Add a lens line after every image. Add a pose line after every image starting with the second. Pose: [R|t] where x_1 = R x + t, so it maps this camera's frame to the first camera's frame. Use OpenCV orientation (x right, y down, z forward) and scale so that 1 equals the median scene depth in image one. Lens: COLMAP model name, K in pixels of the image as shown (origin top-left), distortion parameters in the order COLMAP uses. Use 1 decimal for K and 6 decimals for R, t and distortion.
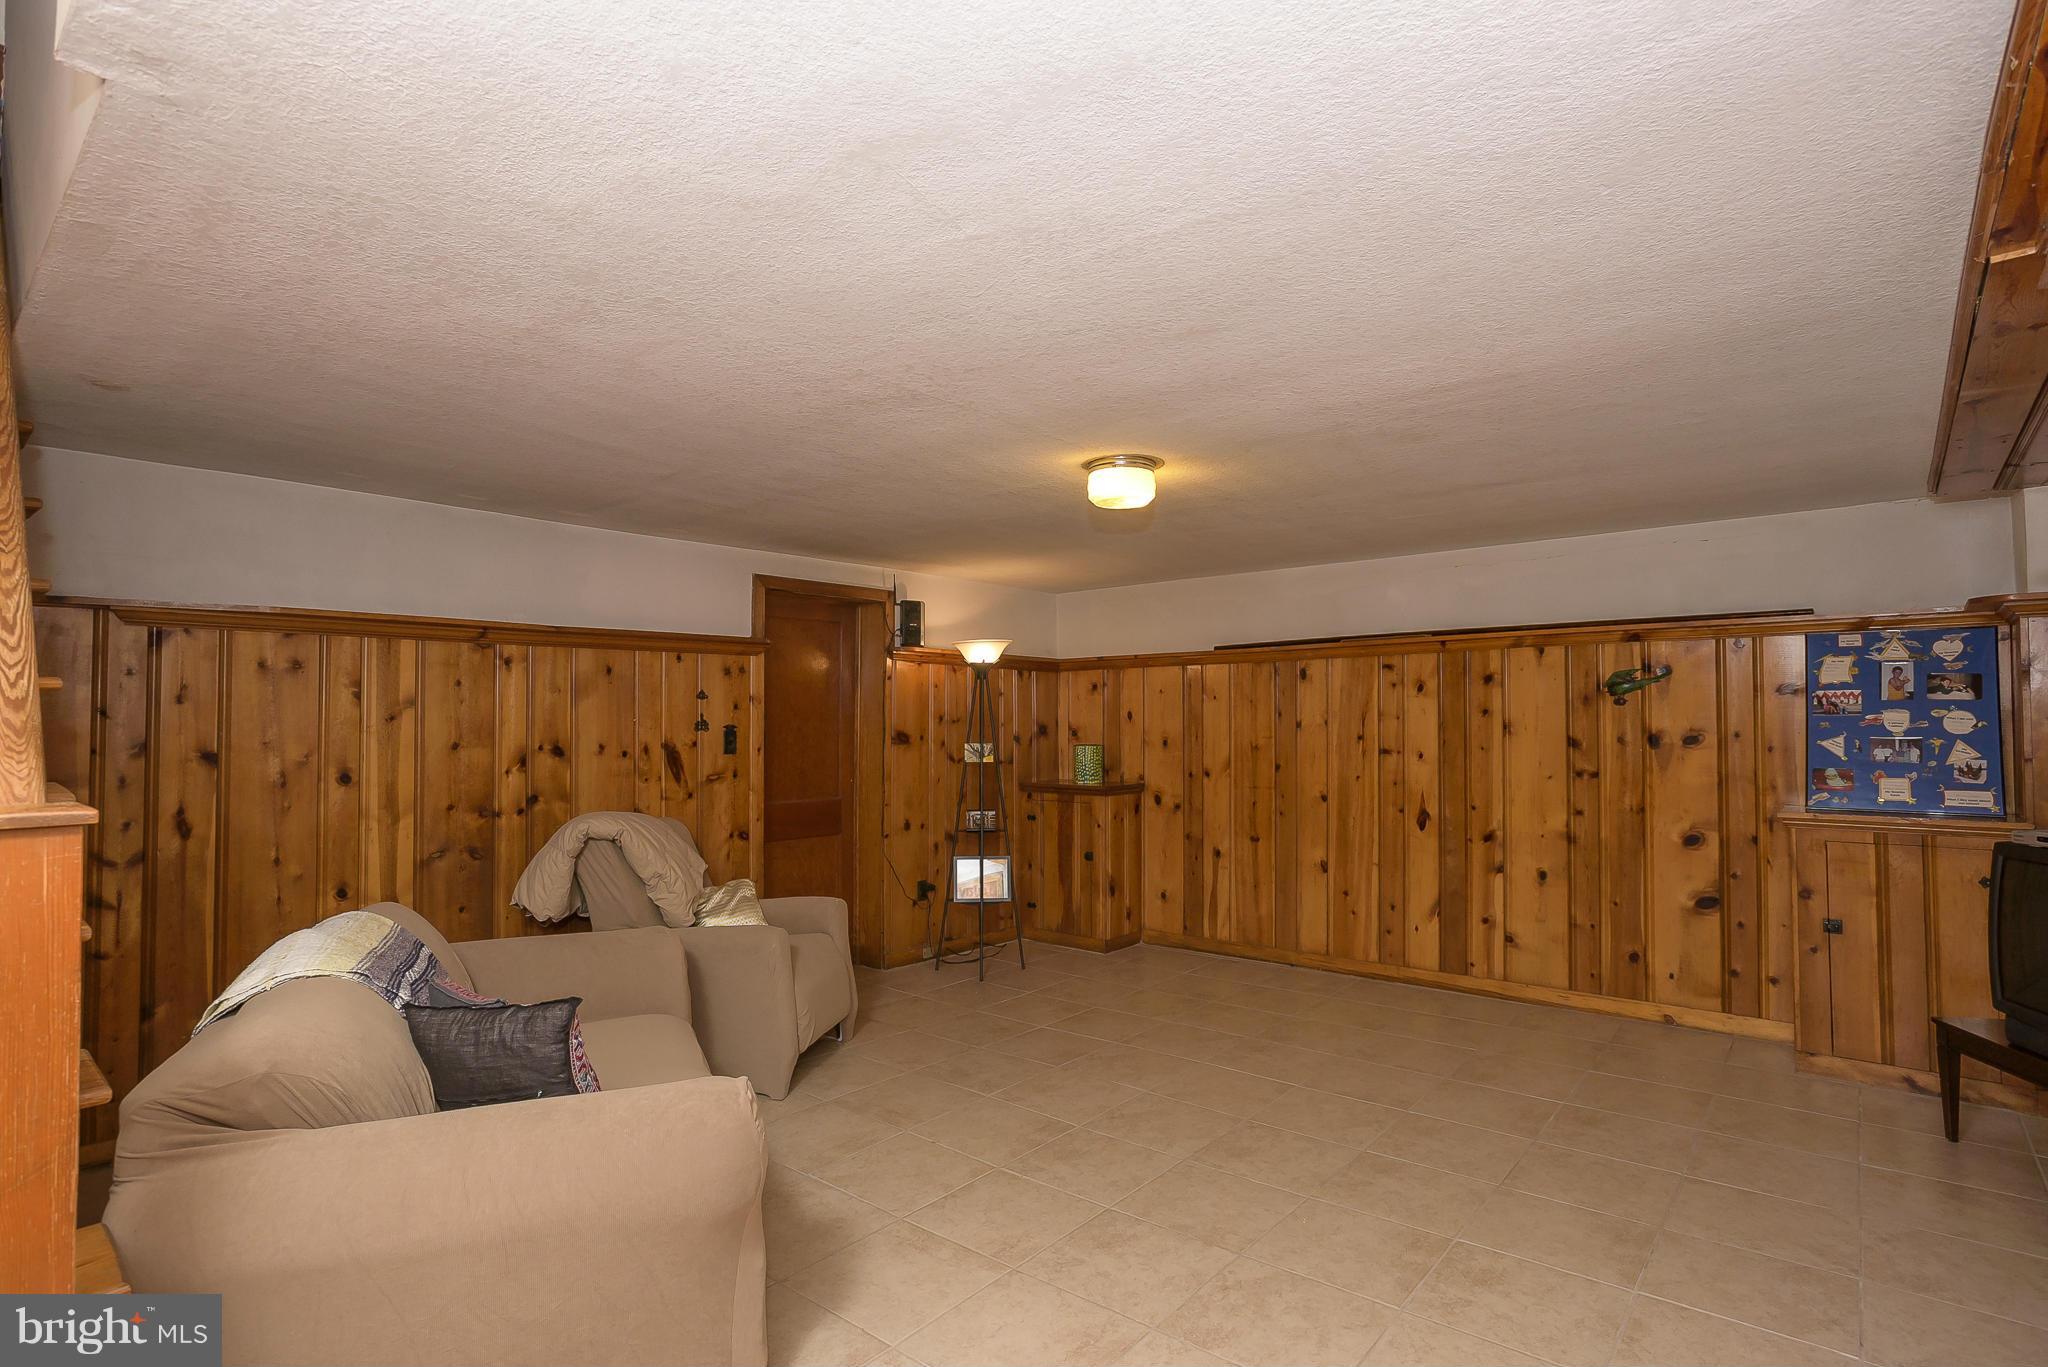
lens RADIAL K [[1017.9, 0, 1024.0], [0, 1017.9, 683.5], [0, 0, 1]] dist [0.000489, 0.000309]
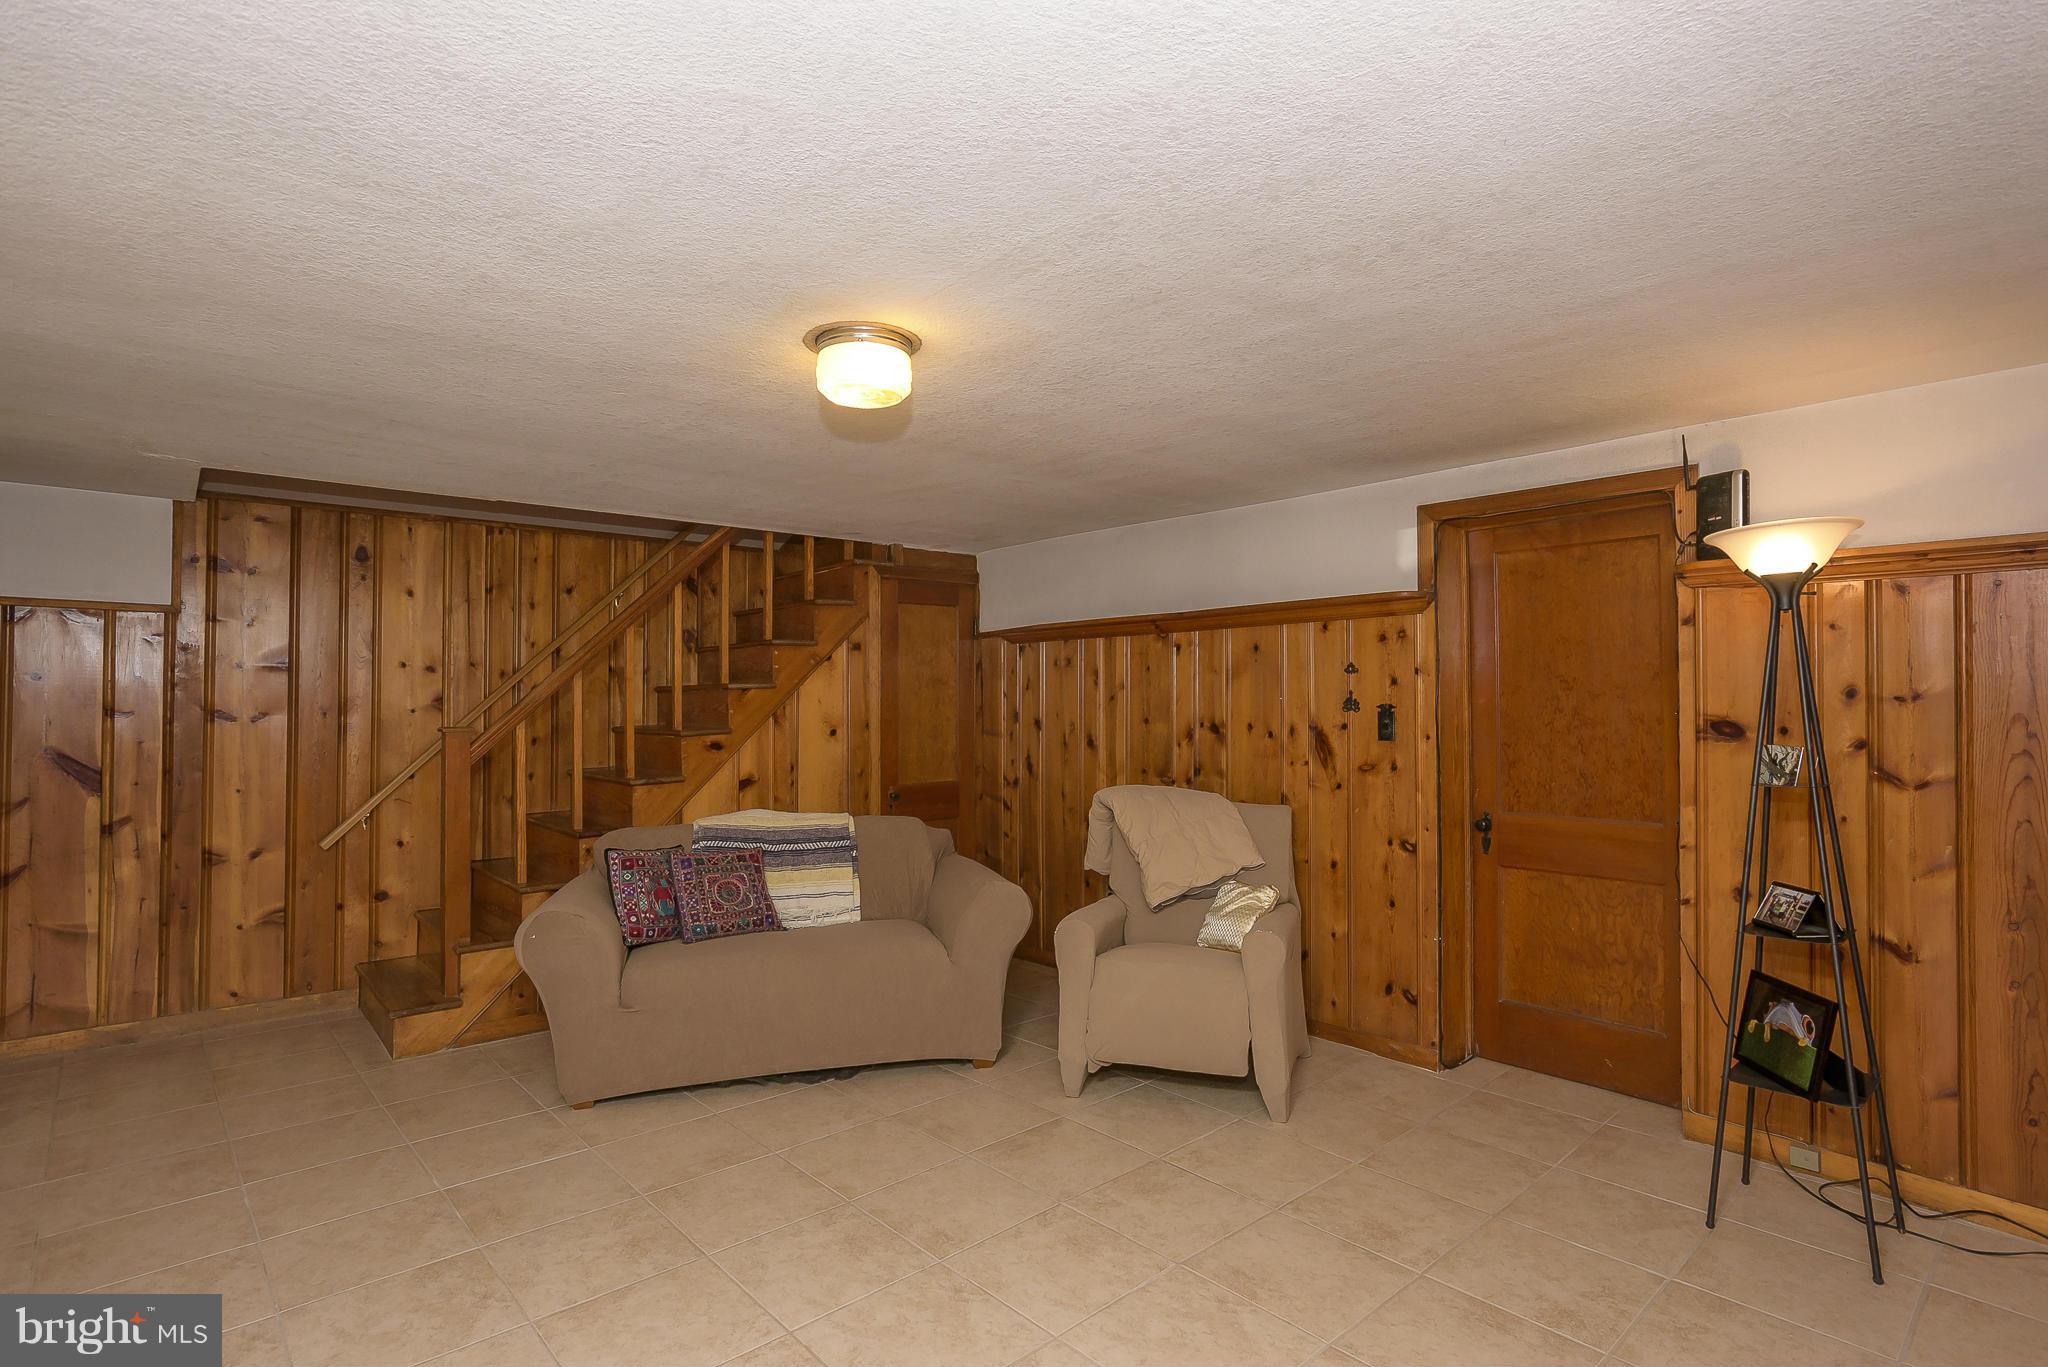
lens RADIAL K [[1017.9, 0, 1024.0], [0, 1017.9, 683.5], [0, 0, 1]] dist [0.000489, 0.000309]
pose [[-0.113506, -0.022349, -0.993286, 0.550129], [0.030881, 0.999185, -0.026011, 0.037275], [0.993057, -0.033626, -0.112723, 0.828536]]
